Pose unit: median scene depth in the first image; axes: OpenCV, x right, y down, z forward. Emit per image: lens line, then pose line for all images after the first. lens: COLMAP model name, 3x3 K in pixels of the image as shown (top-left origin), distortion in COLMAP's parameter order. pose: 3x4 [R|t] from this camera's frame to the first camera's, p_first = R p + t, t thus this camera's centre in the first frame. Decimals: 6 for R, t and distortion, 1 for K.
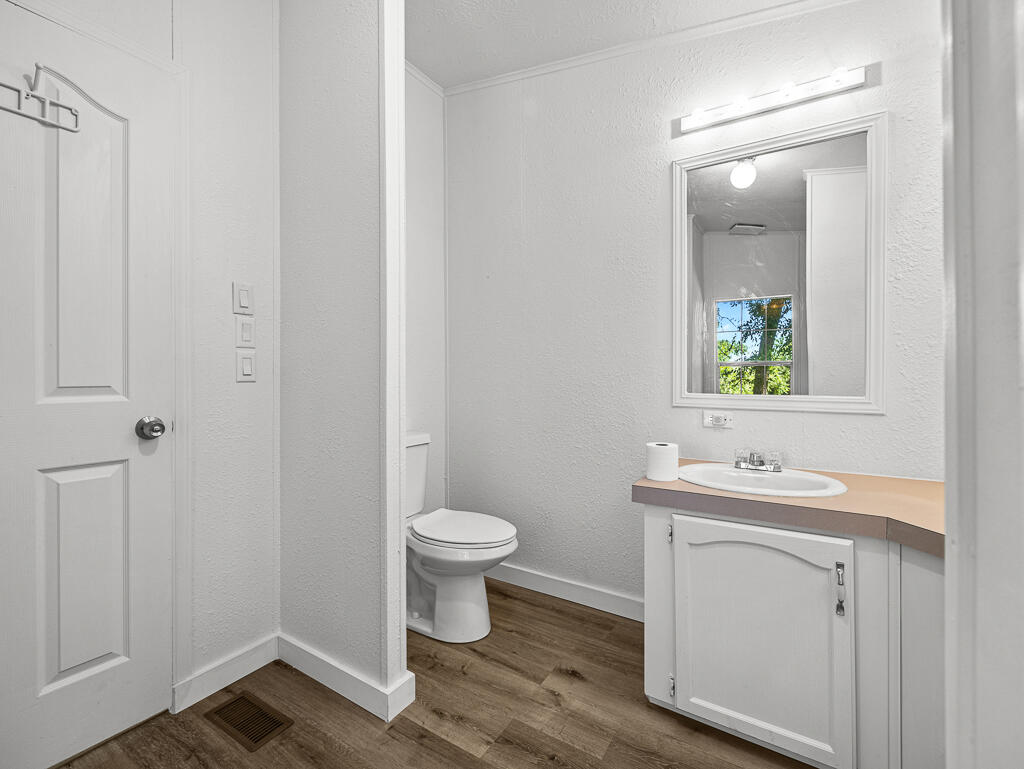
lens RADIAL K [[448.3, 0, 508.8], [0, 448.3, 371.8], [0, 0, 1]] dist [-0.007549, 0.000013]
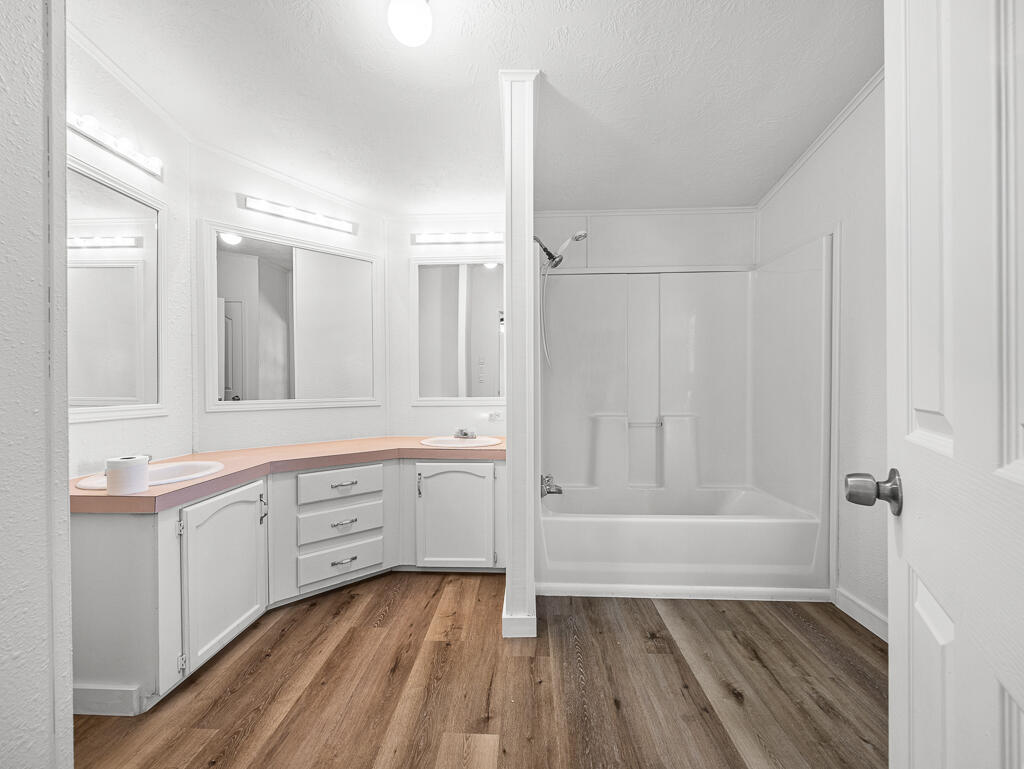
lens RADIAL K [[437.7, 0, 507.4], [0, 437.7, 383.8], [0, 0, 1]] dist [-0.001426, -0.000563]
pose [[-0.495673, 0.007807, 0.868474, -1.126009], [0.006221, 0.999966, -0.005439, 0.008480], [-0.868487, 0.002707, -0.495704, 0.918998]]
